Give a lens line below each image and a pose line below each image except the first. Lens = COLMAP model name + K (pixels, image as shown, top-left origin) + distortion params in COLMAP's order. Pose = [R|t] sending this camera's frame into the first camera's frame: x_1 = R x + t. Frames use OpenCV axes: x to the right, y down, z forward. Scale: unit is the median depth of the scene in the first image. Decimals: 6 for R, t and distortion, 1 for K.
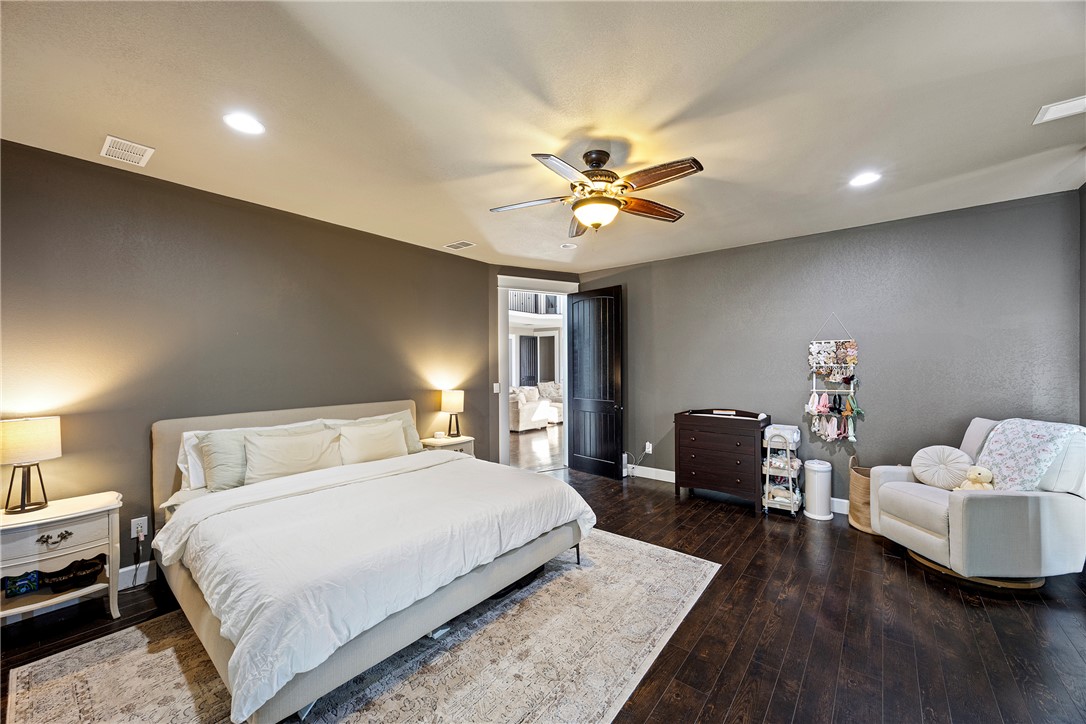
lens RADIAL K [[419.1, 0, 543.2], [0, 419.1, 368.5], [0, 0, 1]] dist [-0.000081, -0.000400]
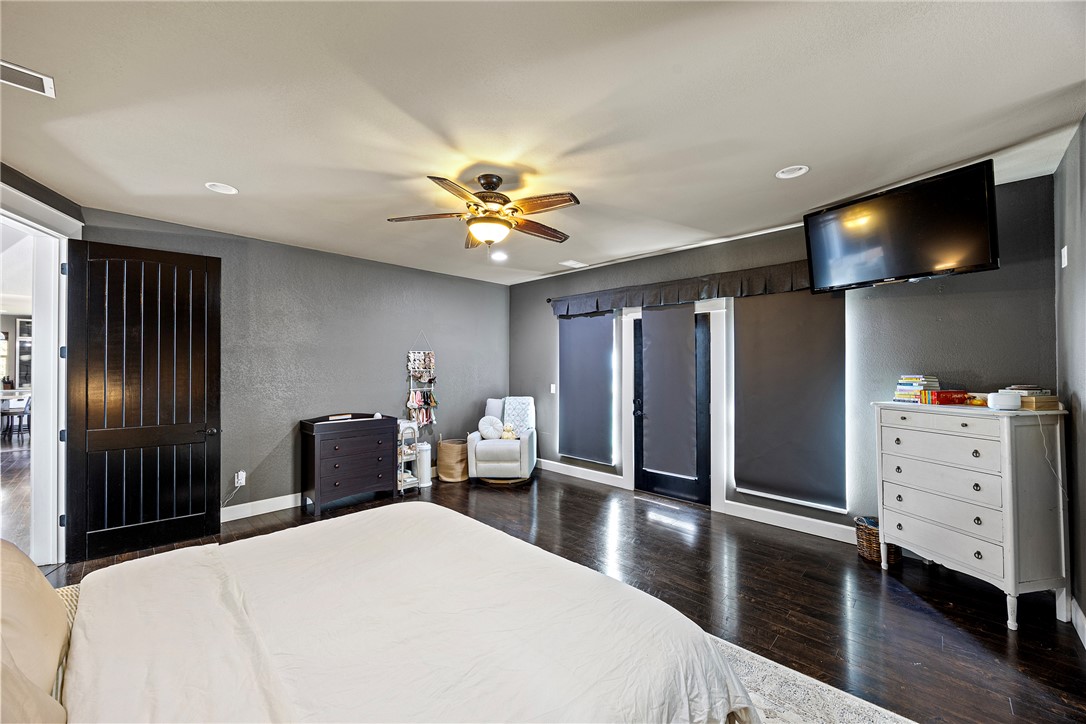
lens RADIAL K [[419.1, 0, 546.8], [0, 419.1, 360.5], [0, 0, 1]] dist [-0.000081, -0.000400]
pose [[0.072674, 0.024127, 0.997064, -0.617993], [0.013829, 0.999587, -0.025196, 0.001476], [-0.997260, 0.015619, 0.072310, 0.504367]]
